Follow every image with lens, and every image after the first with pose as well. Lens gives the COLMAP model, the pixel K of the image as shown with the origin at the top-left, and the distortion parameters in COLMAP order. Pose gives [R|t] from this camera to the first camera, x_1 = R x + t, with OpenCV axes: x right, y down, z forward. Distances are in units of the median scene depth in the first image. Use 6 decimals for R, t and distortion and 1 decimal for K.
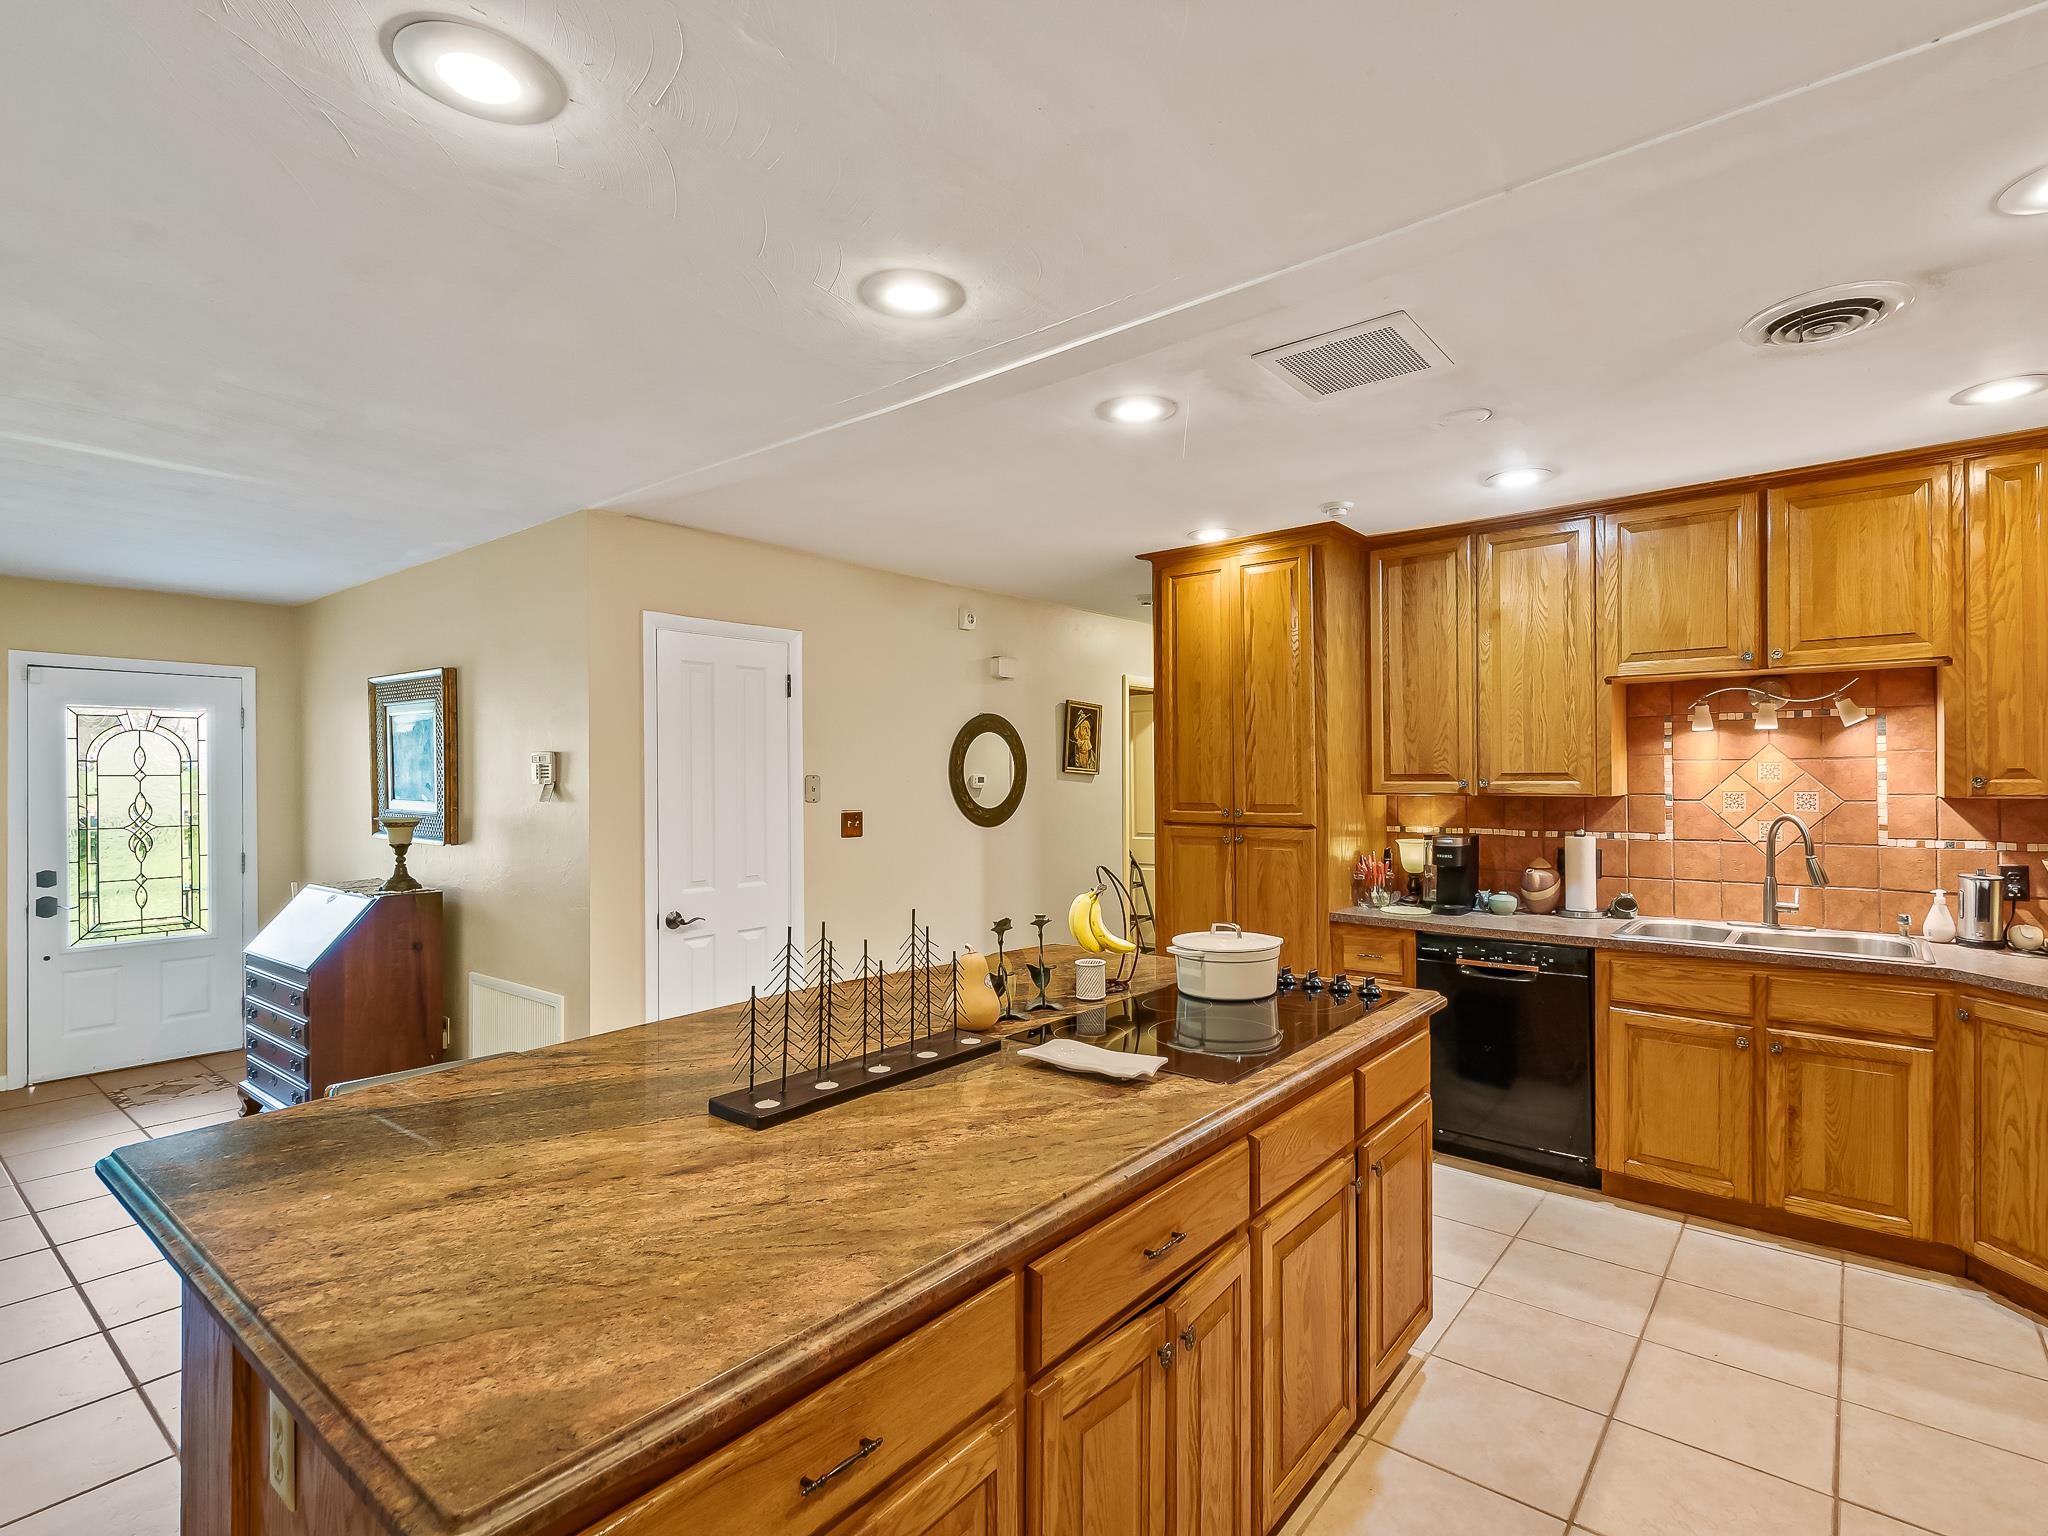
lens RADIAL K [[1006.9, 0, 1081.6], [0, 1006.9, 773.7], [0, 0, 1]] dist [0.011107, -0.000609]
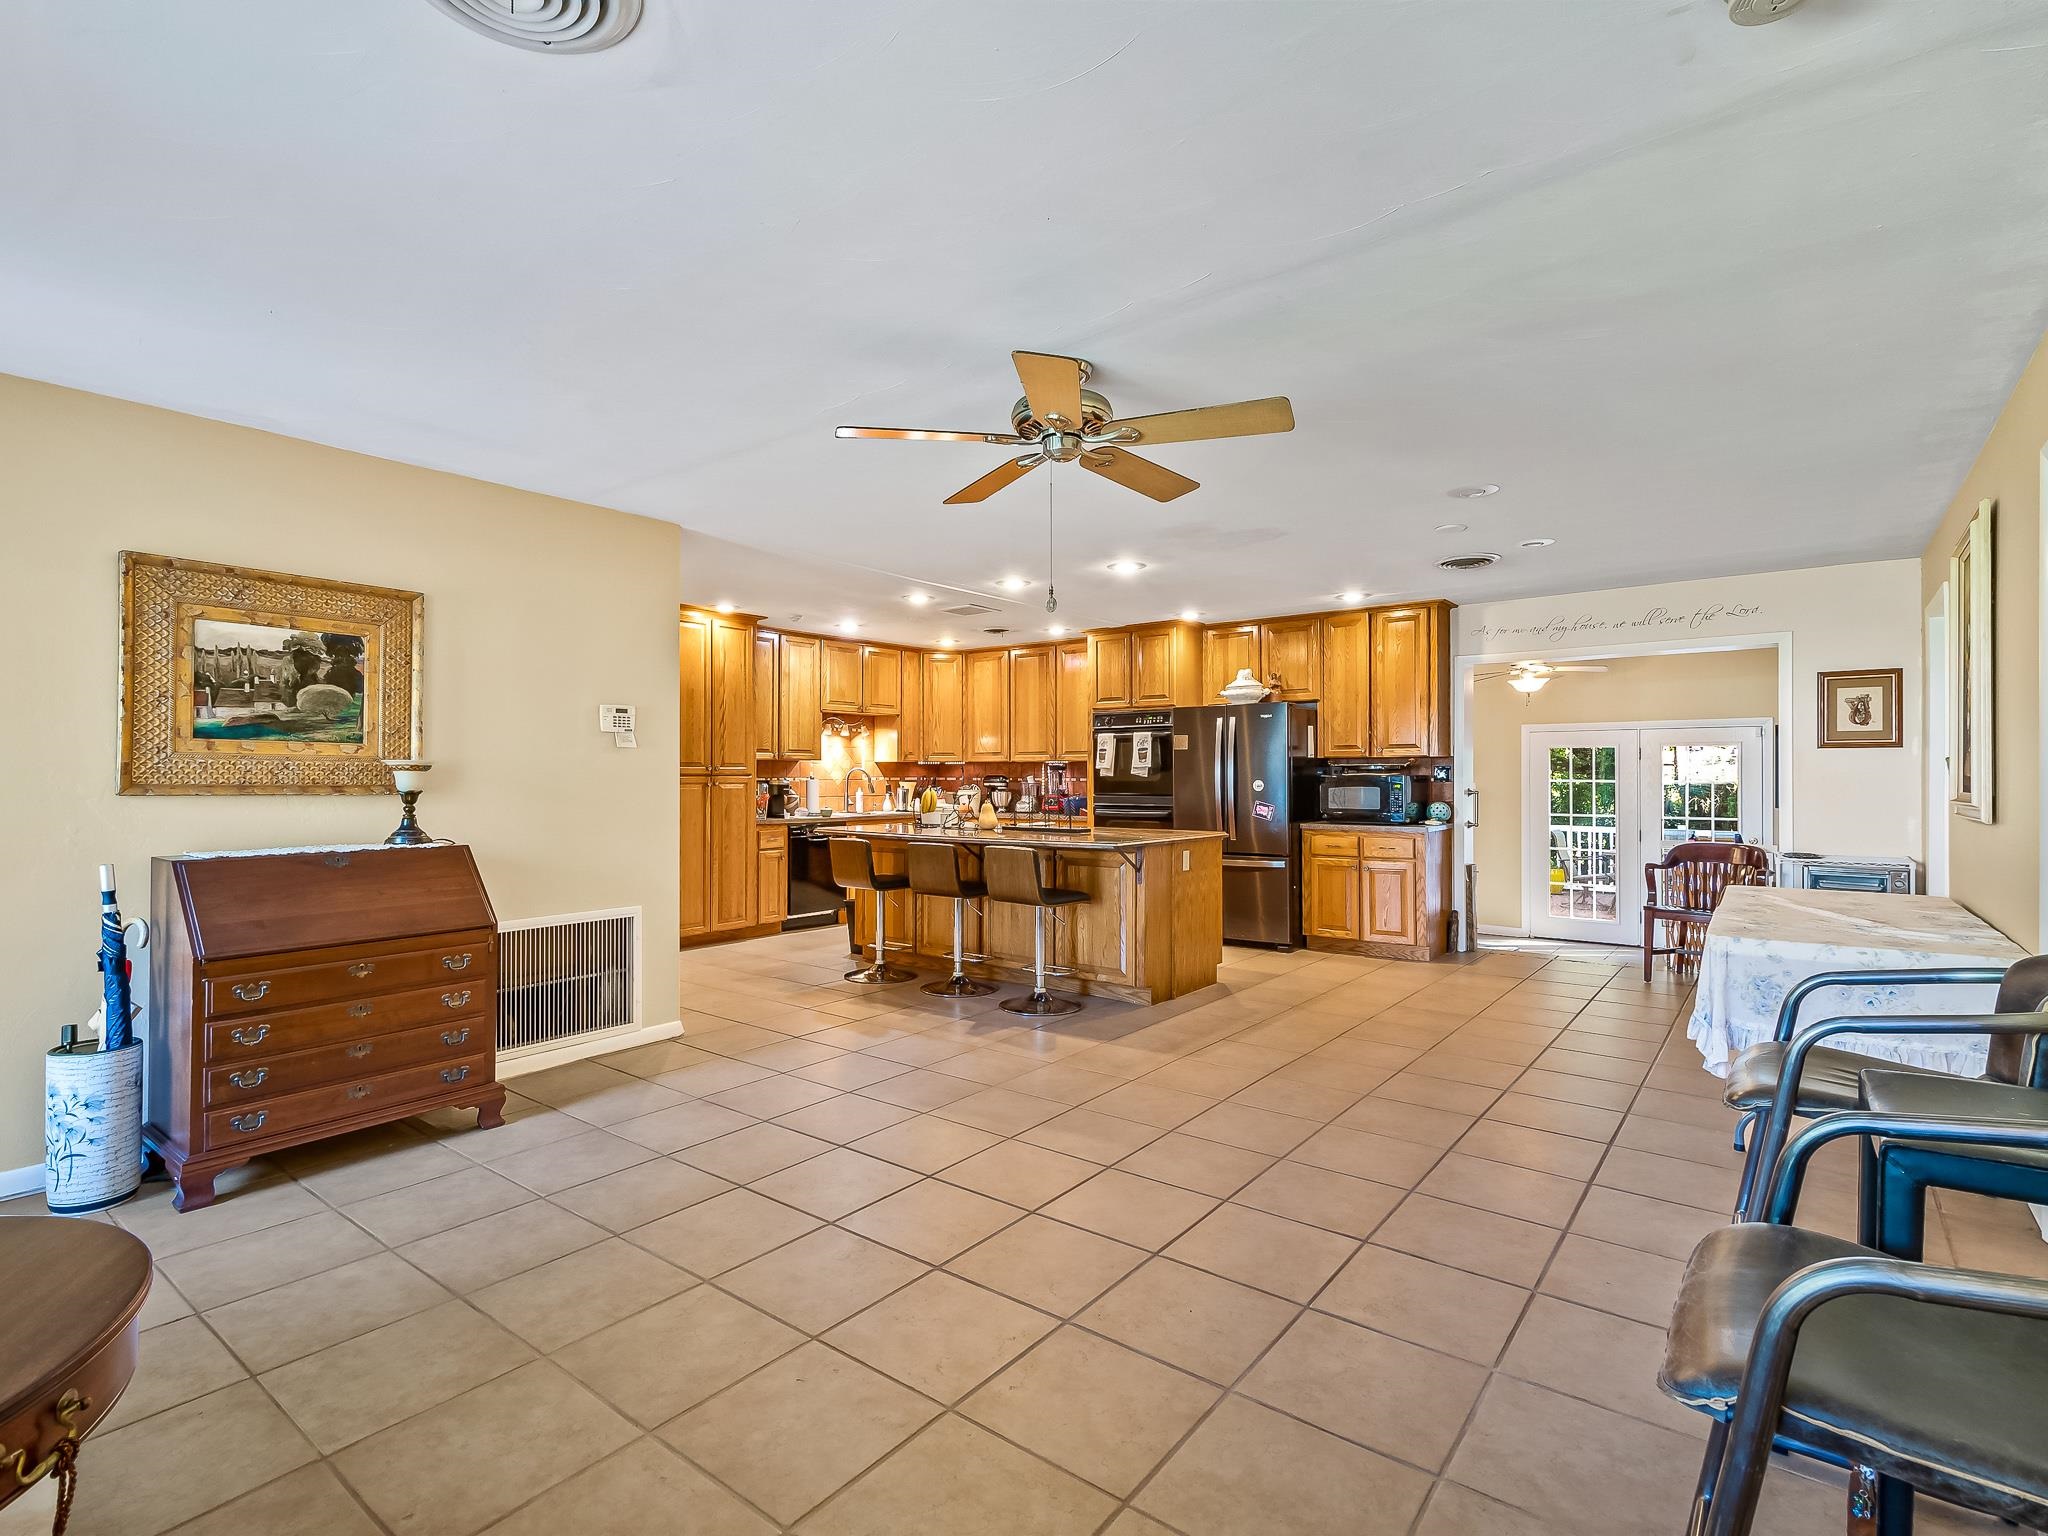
lens RADIAL K [[1006.9, 0, 997.3], [0, 1006.9, 771.1], [0, 0, 1]] dist [0.011107, -0.000609]
pose [[0.008200, 0.010648, 0.999910, -1.530201], [-0.002705, 0.999940, -0.010626, 0.059829], [-0.999963, -0.002618, 0.008229, 0.490810]]
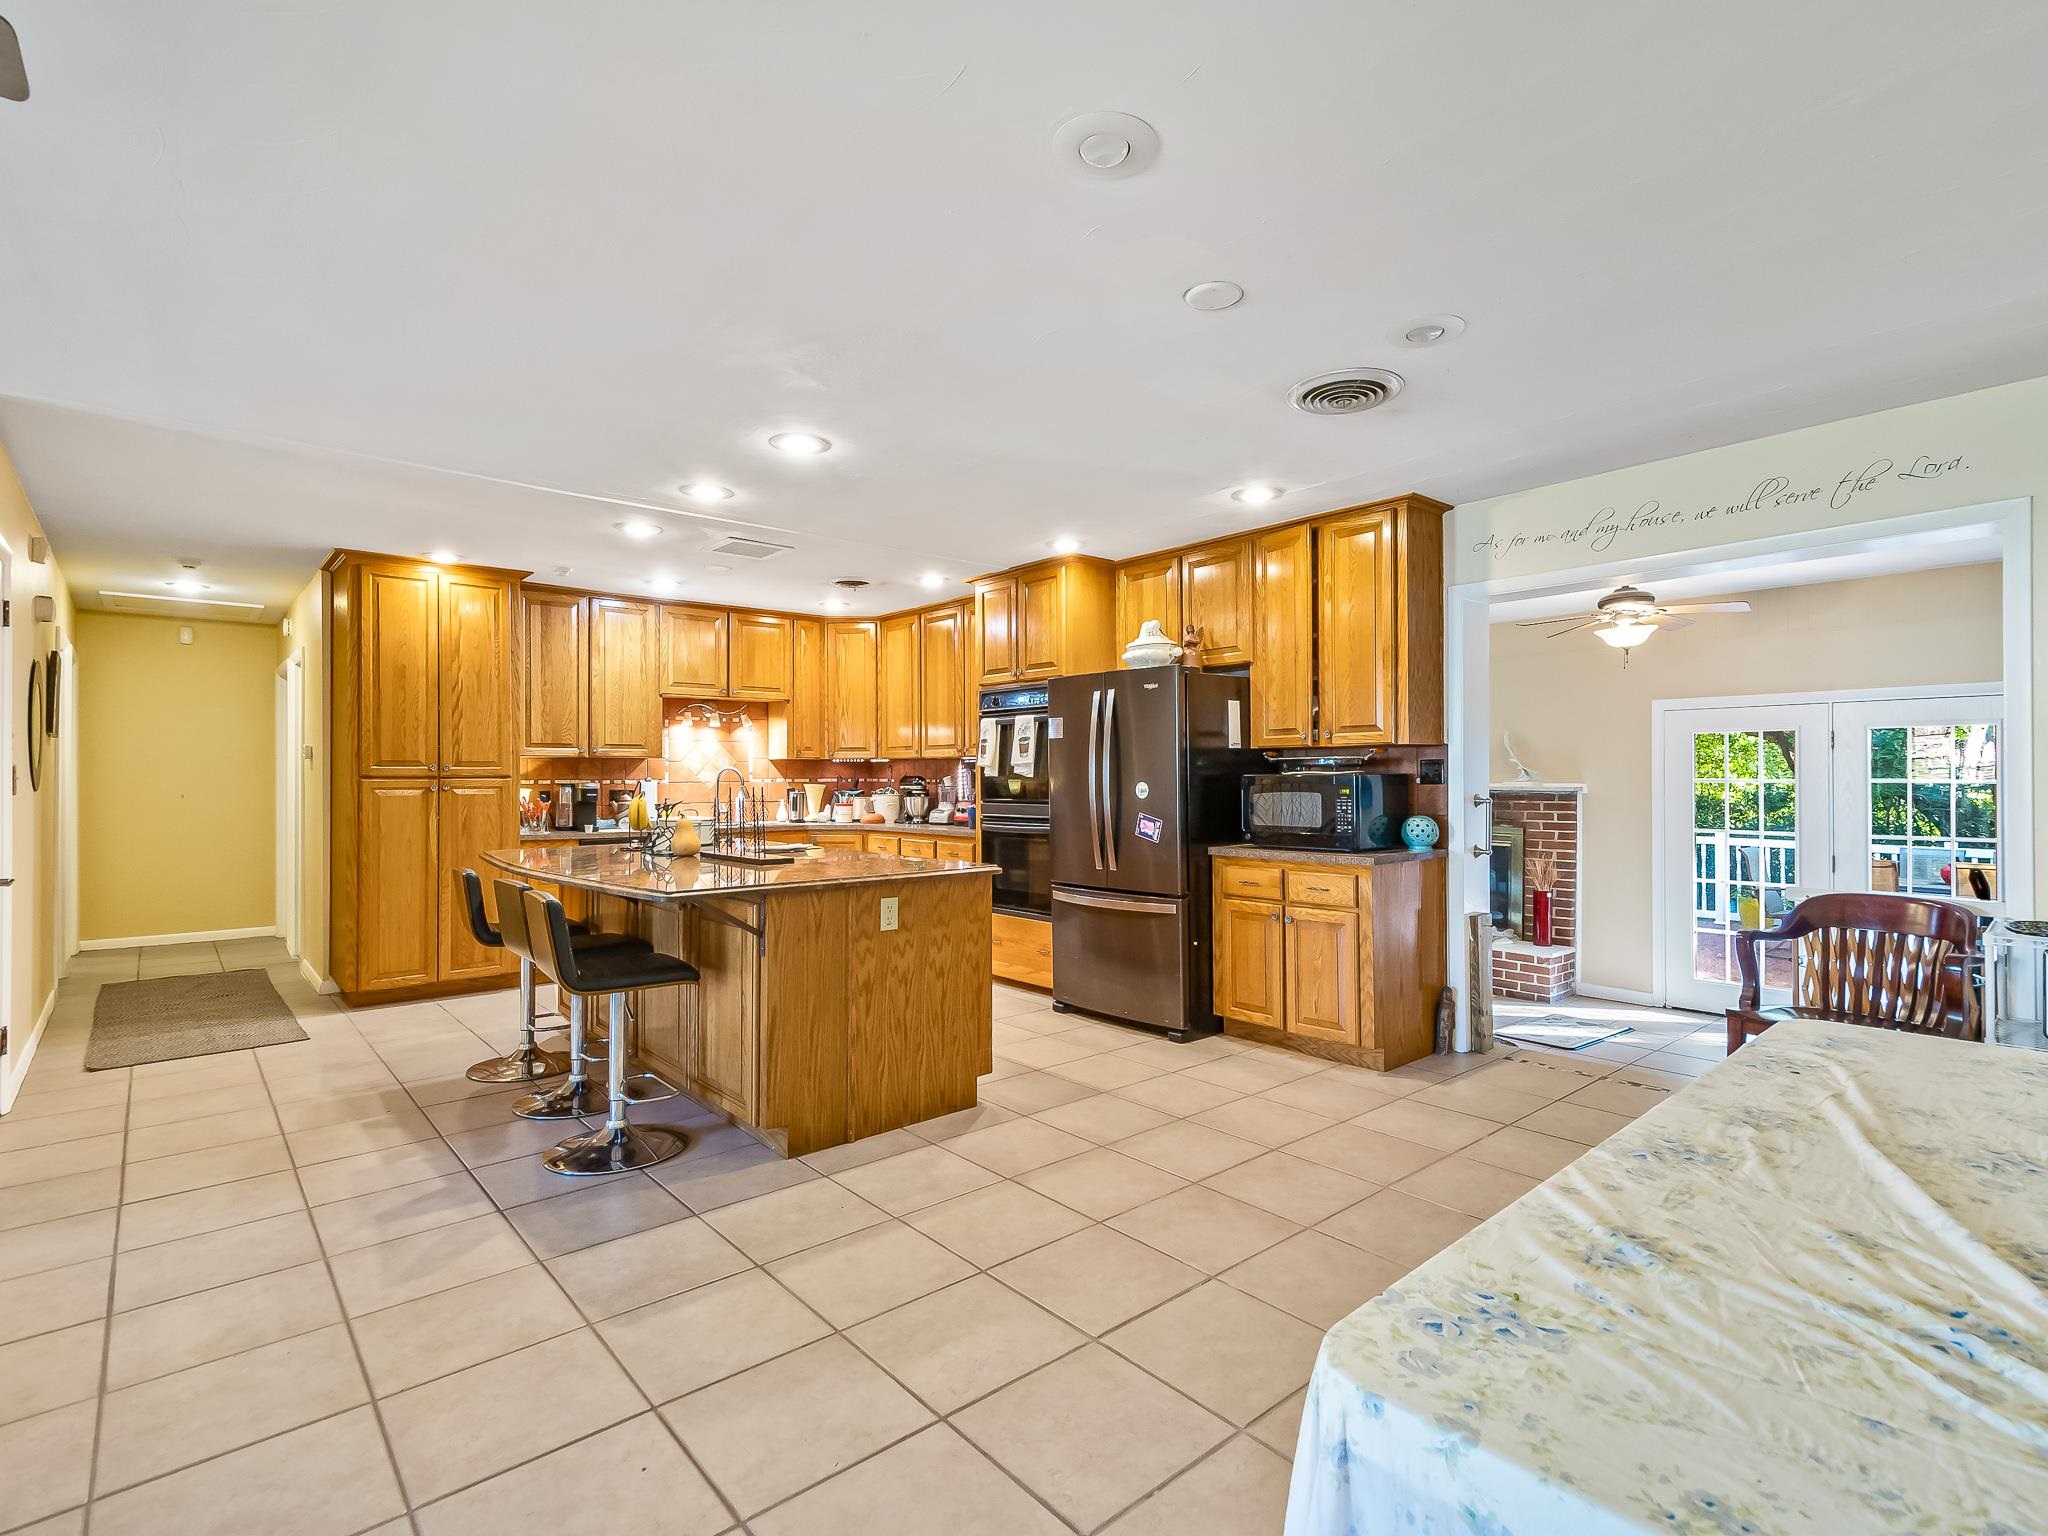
lens RADIAL K [[1006.9, 0, 1046.1], [0, 1006.9, 770.3], [0, 0, 1]] dist [0.011107, -0.000609]
pose [[0.182720, 0.010592, 0.983108, -0.983646], [-0.000099, 0.999942, -0.010755, 0.054850], [-0.983165, 0.001868, 0.182710, -0.020263]]
